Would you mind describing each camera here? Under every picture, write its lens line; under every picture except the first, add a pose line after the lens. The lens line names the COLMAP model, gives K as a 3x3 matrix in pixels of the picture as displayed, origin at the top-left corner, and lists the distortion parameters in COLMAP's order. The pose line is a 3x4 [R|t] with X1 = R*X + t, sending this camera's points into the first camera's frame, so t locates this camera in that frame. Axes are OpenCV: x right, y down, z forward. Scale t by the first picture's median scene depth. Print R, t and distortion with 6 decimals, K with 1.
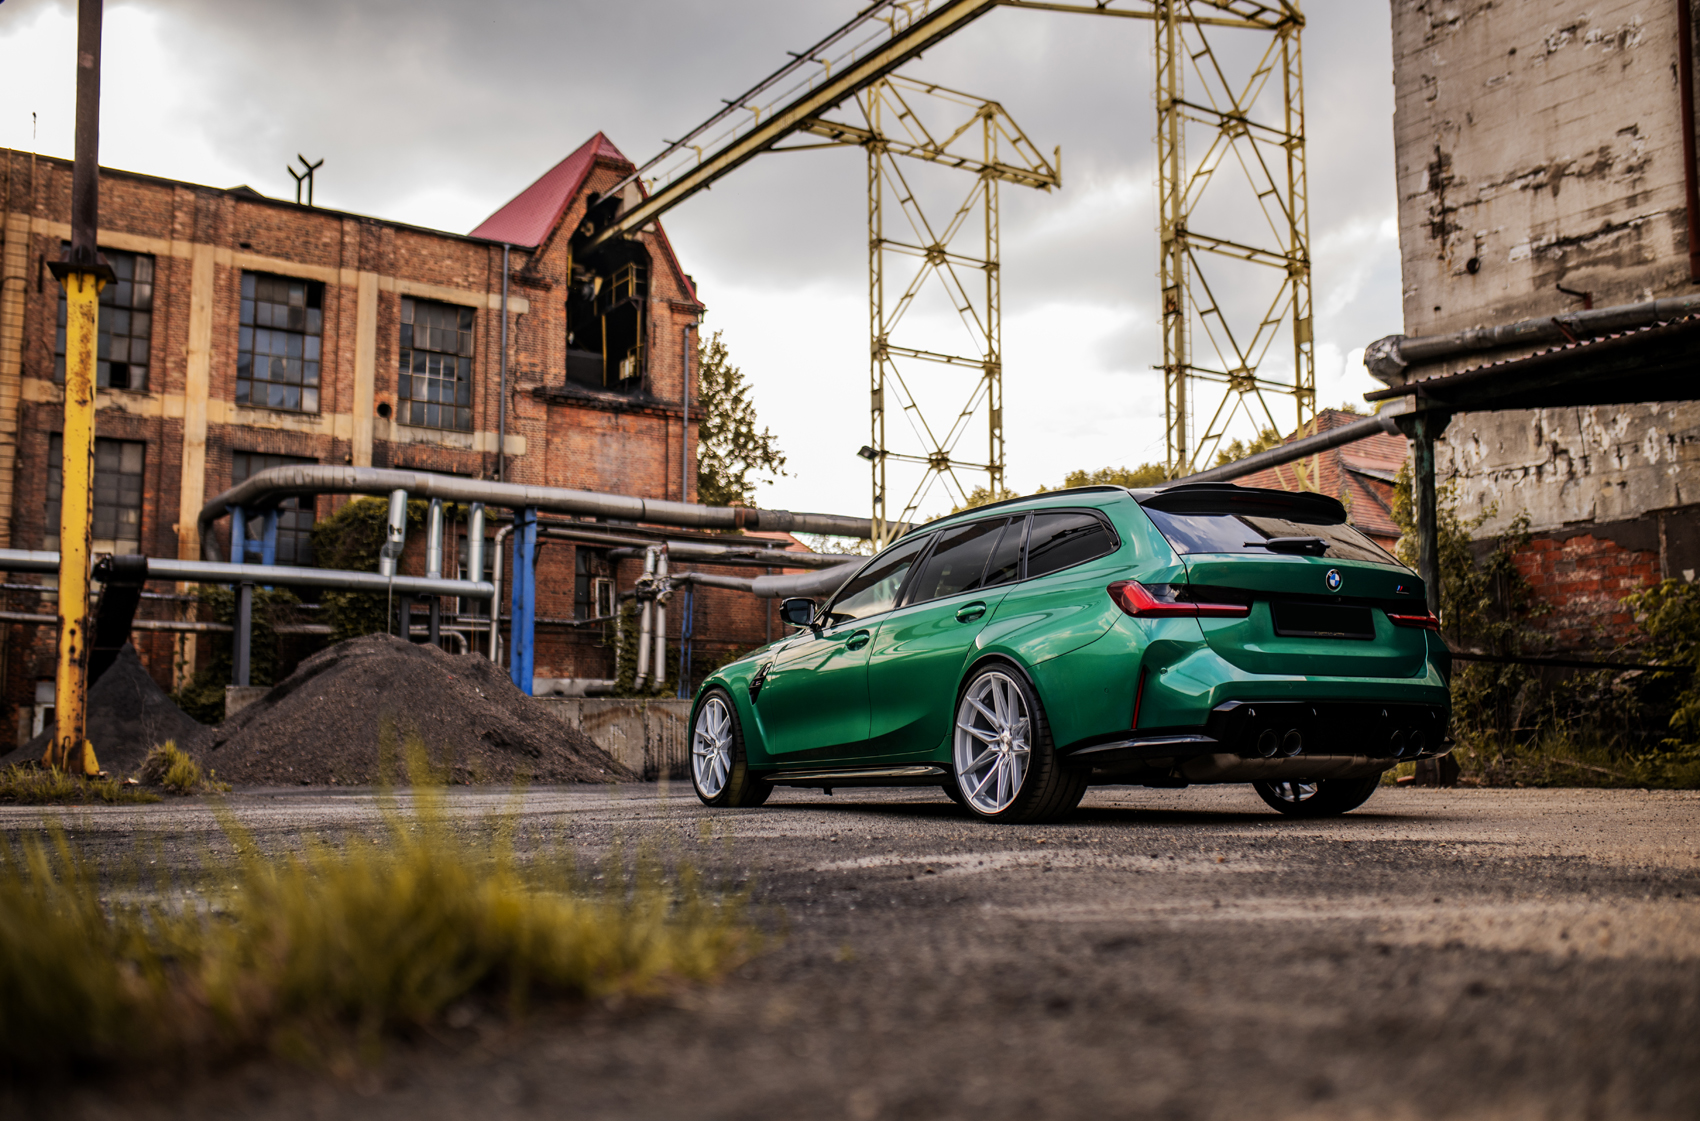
lens RADIAL K [[1663.5, 0, 880.6], [0, 1663.5, 584.7], [0, 0, 1]] dist [-0.068236, 0.105597]
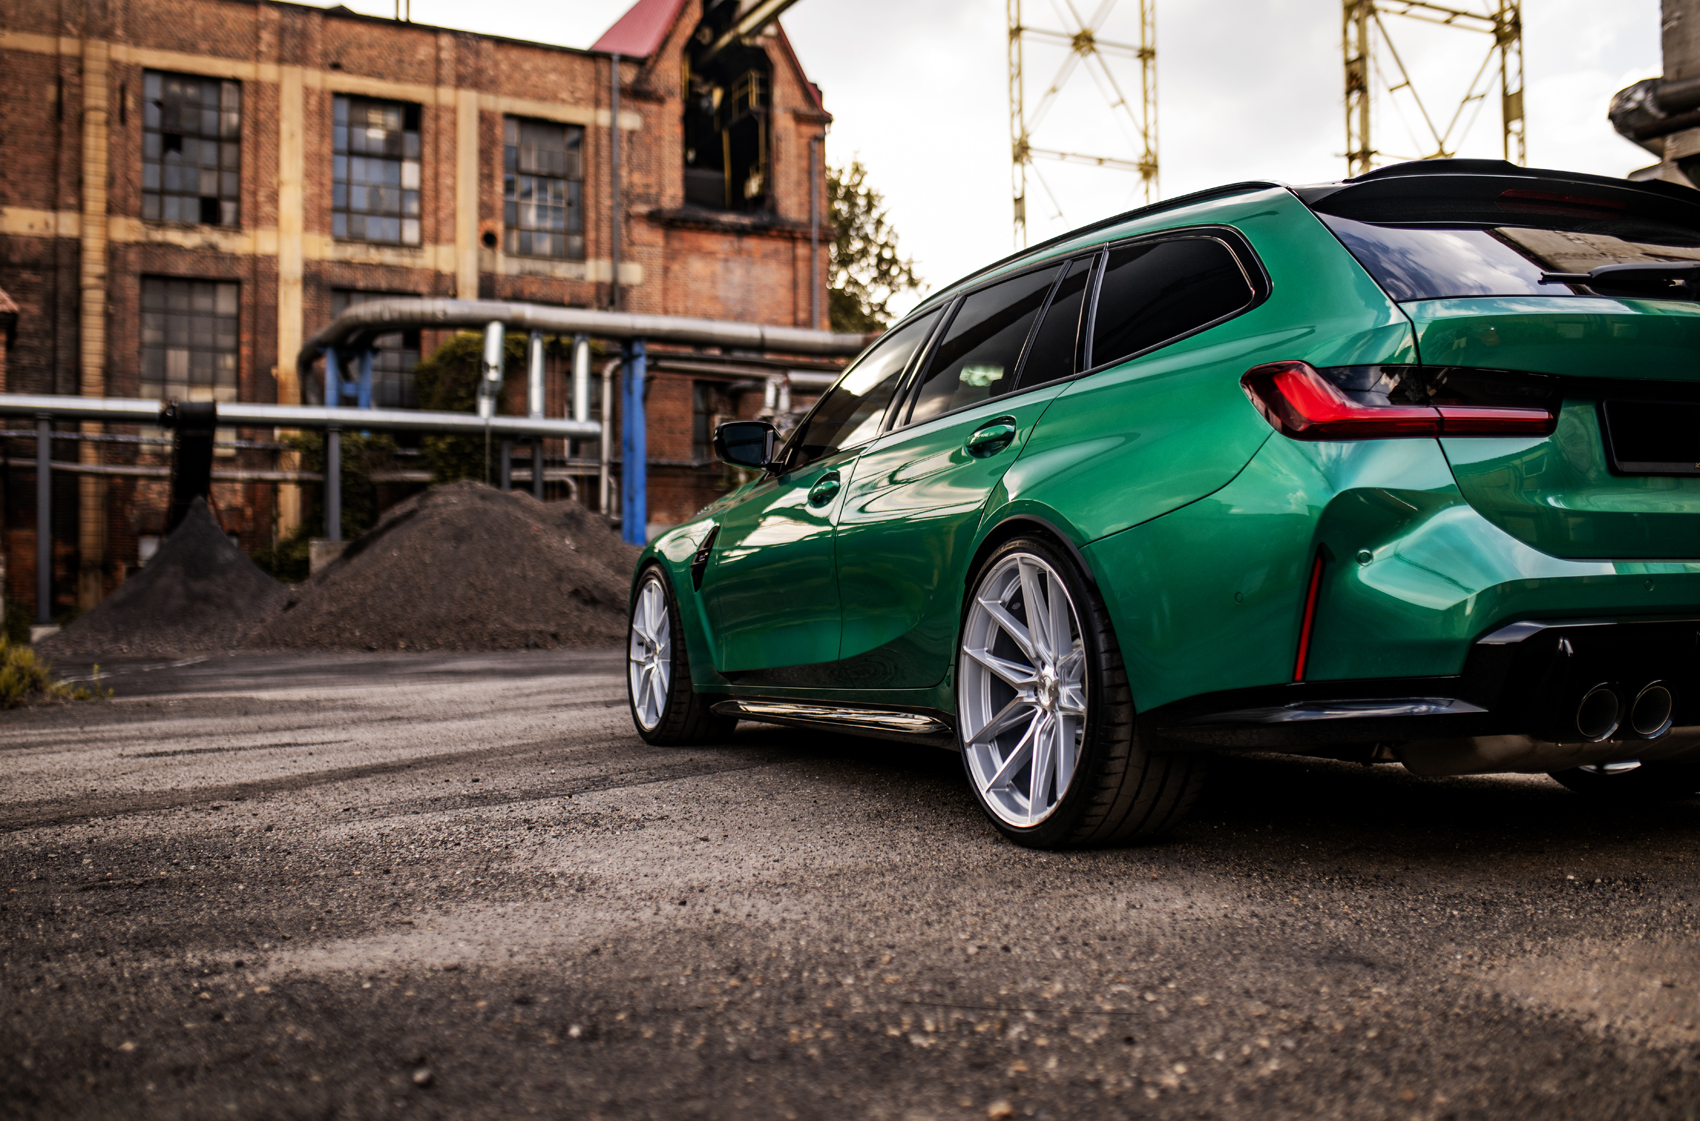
lens RADIAL K [[1688.7, 0, 862.9], [0, 1688.7, 553.6], [0, 0, 1]] dist [-0.069487, 0.111565]
pose [[0.993806, -0.012447, -0.110430, 0.012291], [0.021116, 0.996754, 0.077684, 0.001818], [0.109105, -0.079535, 0.990843, 0.076677]]
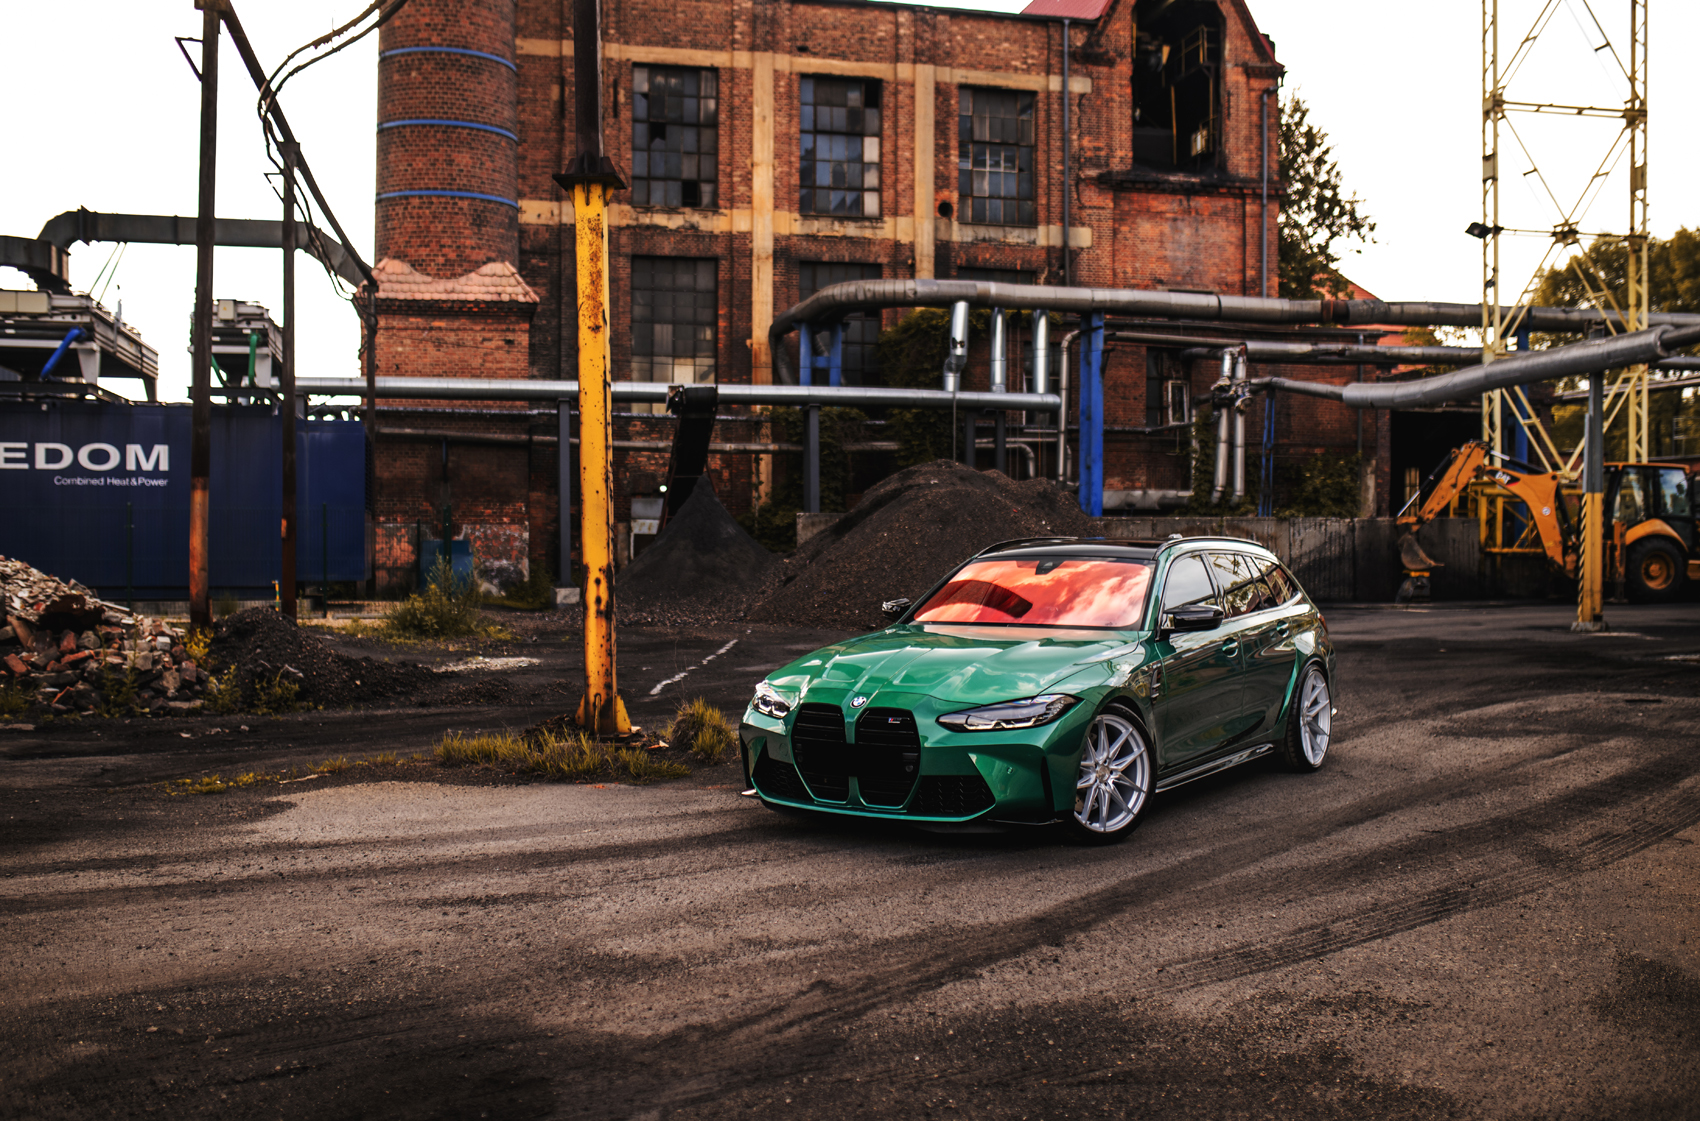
lens RADIAL K [[1689.7, 0, 843.1], [0, 1689.7, 574.8], [0, 0, 1]] dist [-0.075268, 0.123440]
pose [[0.935412, 0.012341, -0.353345, -0.006908], [0.035385, 0.991105, 0.128292, -0.024322], [0.351785, -0.132510, 0.926654, 0.044811]]
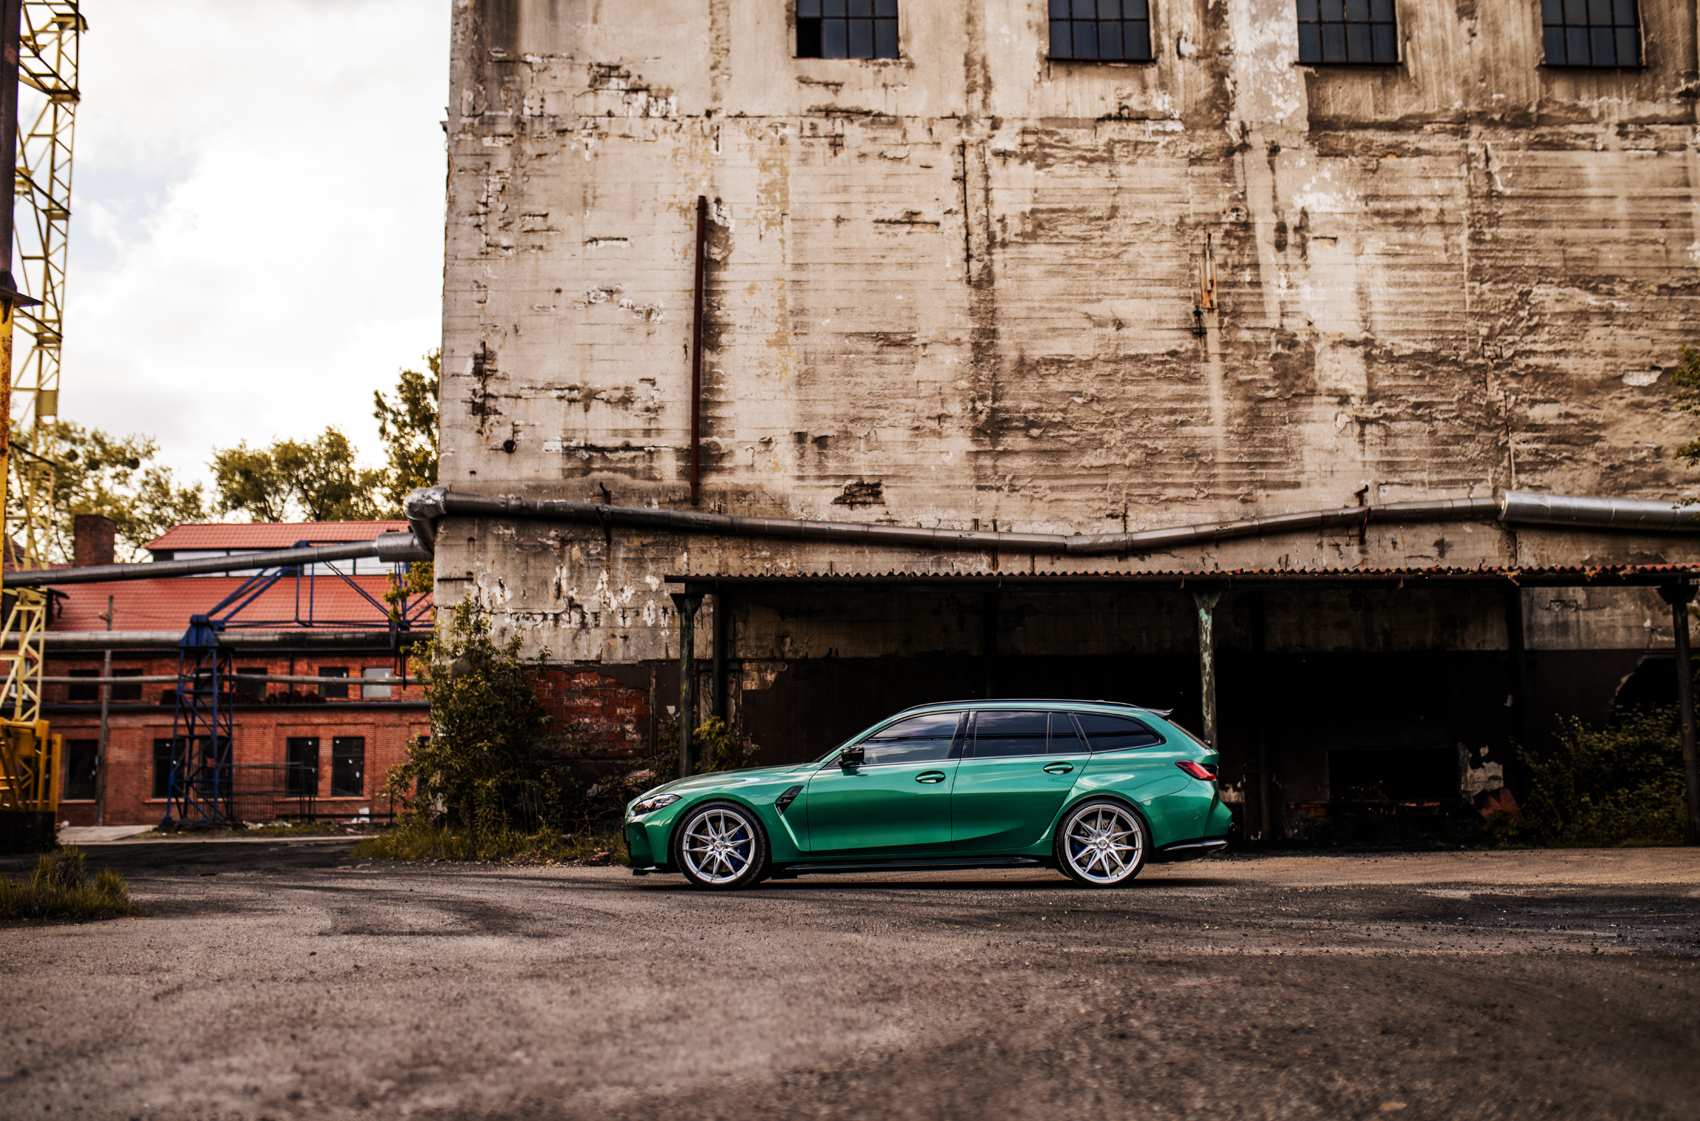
lens RADIAL K [[1688.7, 0, 862.9], [0, 1688.7, 553.6], [0, 0, 1]] dist [-0.069487, 0.111565]
pose [[0.532503, 0.134052, 0.835746, -0.263051], [-0.085634, 0.990845, -0.104367, -0.000686], [-0.842085, -0.015993, 0.539108, 0.037925]]
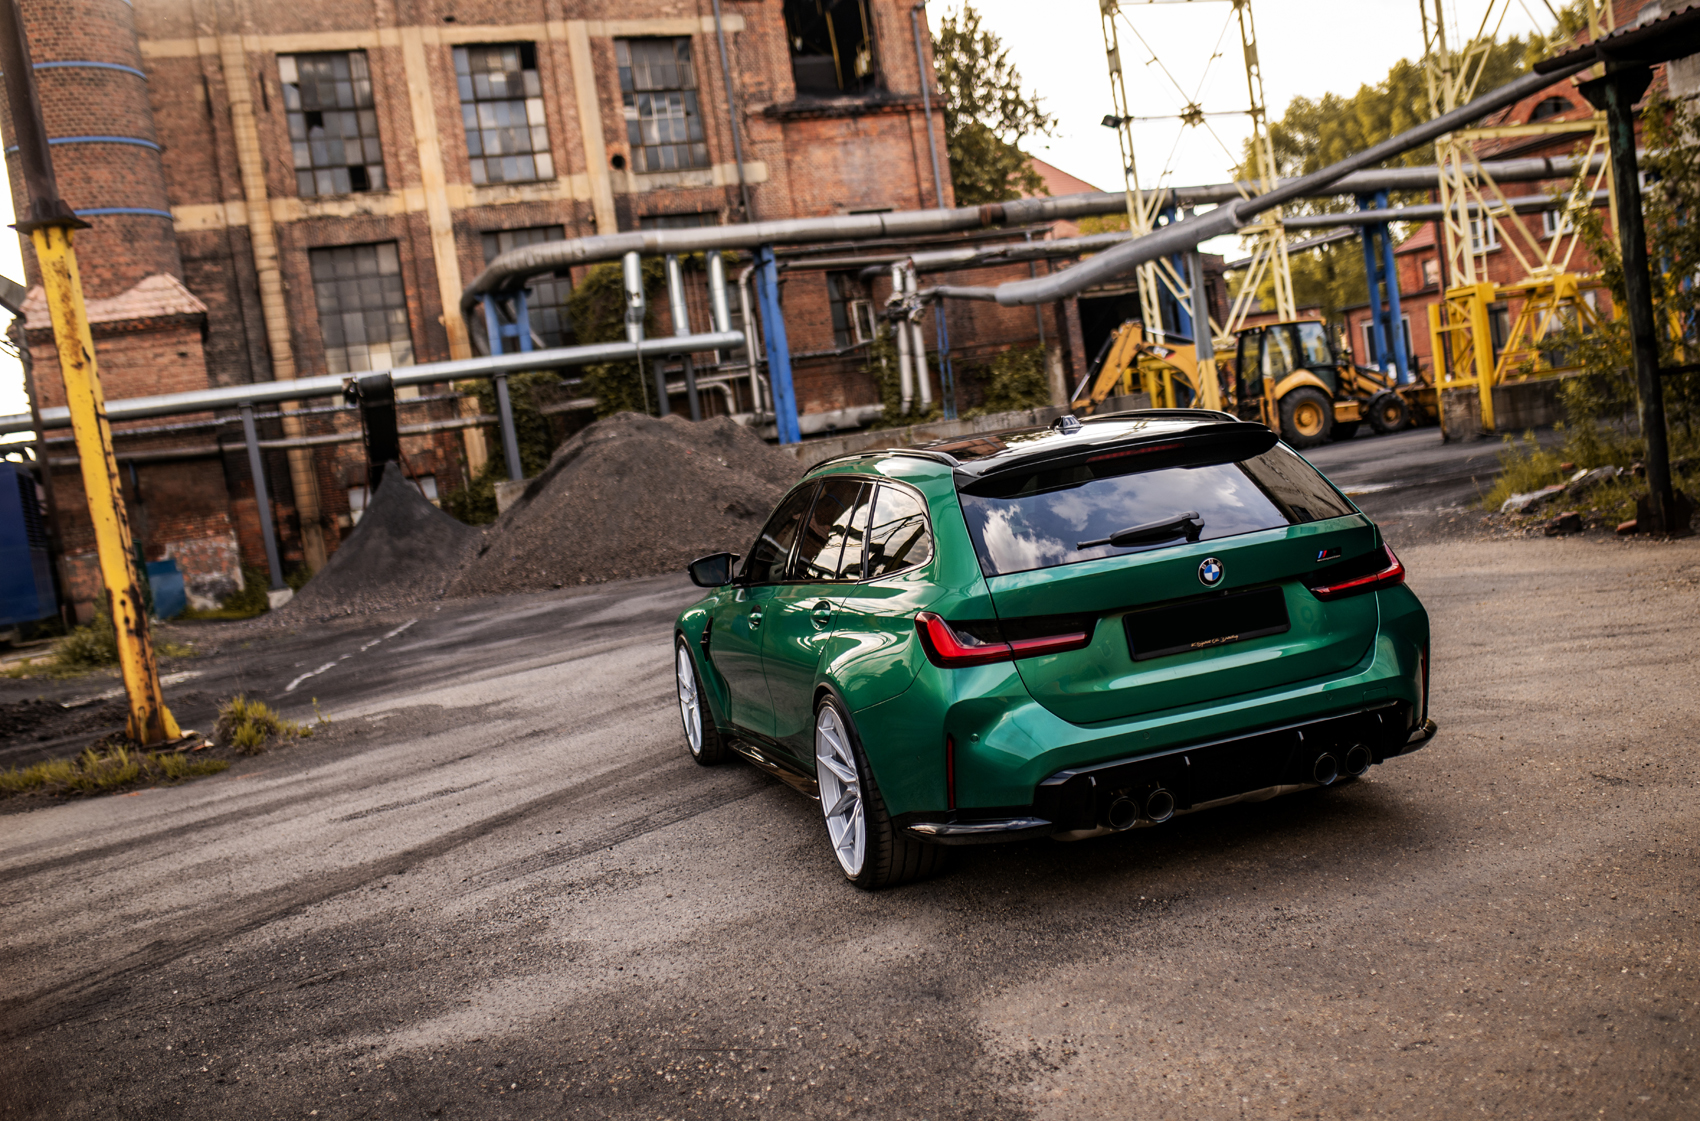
lens RADIAL K [[1669.6, 0, 889.3], [0, 1669.6, 583.6], [0, 0, 1]] dist [-0.068926, 0.104735]
pose [[0.967803, -0.121190, -0.220615, 0.045244], [0.164190, 0.968274, 0.188378, -0.024641], [0.190786, -0.218535, 0.956997, 0.038615]]
